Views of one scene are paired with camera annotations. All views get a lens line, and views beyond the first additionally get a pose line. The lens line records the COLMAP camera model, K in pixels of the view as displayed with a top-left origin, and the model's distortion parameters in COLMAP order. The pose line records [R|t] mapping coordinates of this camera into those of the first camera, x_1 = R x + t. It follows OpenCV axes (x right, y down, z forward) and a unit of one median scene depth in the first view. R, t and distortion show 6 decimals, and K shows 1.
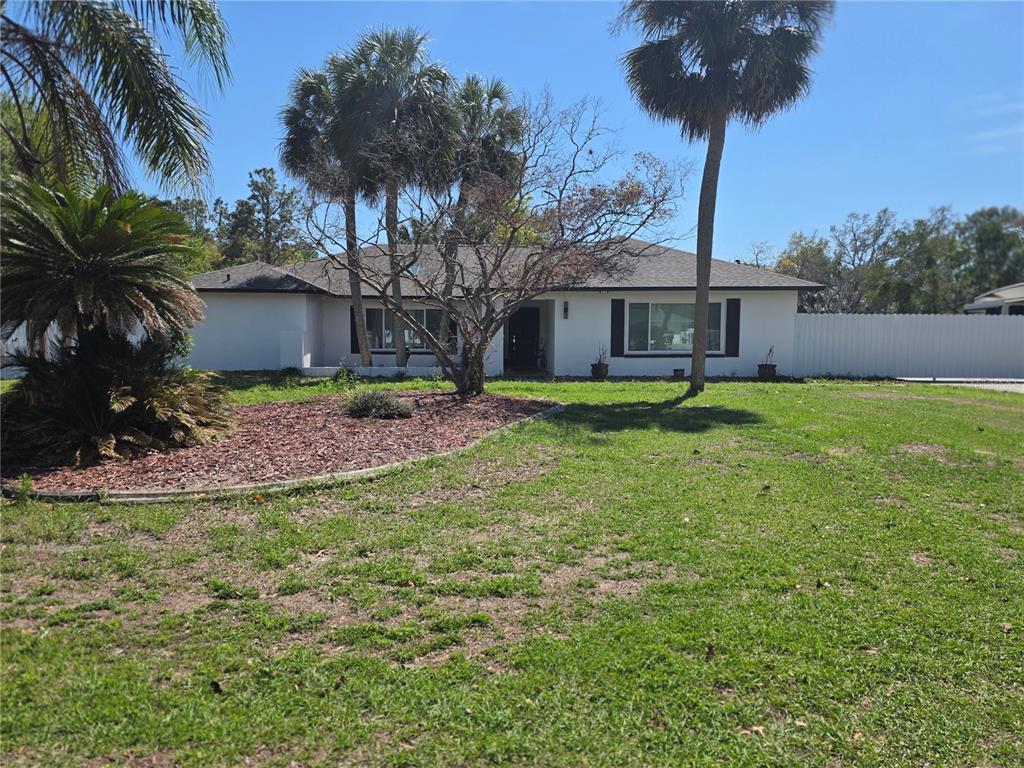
lens RADIAL K [[829.5, 0, 512.0], [0, 829.5, 384.0], [0, 0, 1]] dist [0.111806, -0.131649]
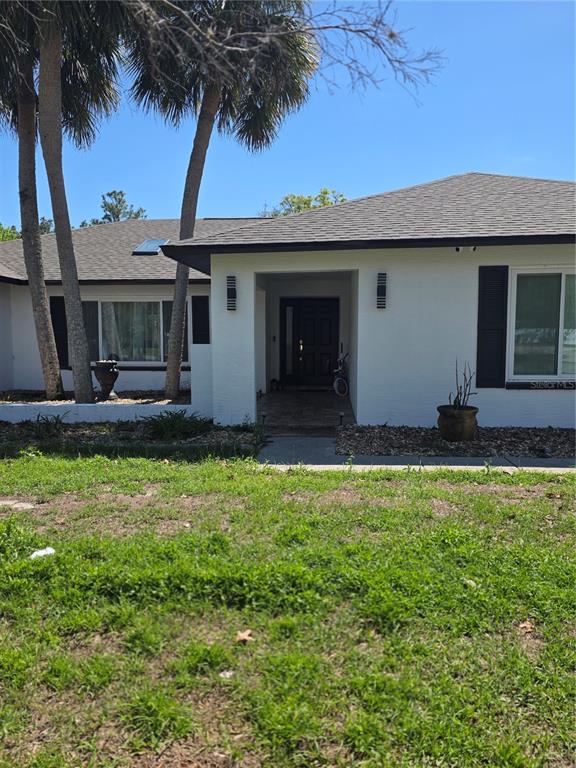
lens RADIAL K [[623.4, 0, 278.1], [0, 623.4, 385.8], [0, 0, 1]] dist [0.087148, -0.087279]
pose [[0.995790, 0.002600, -0.091622, 0.030827], [-0.000375, 0.999705, 0.024295, -0.034945], [0.091658, -0.024158, 0.995497, 0.514484]]
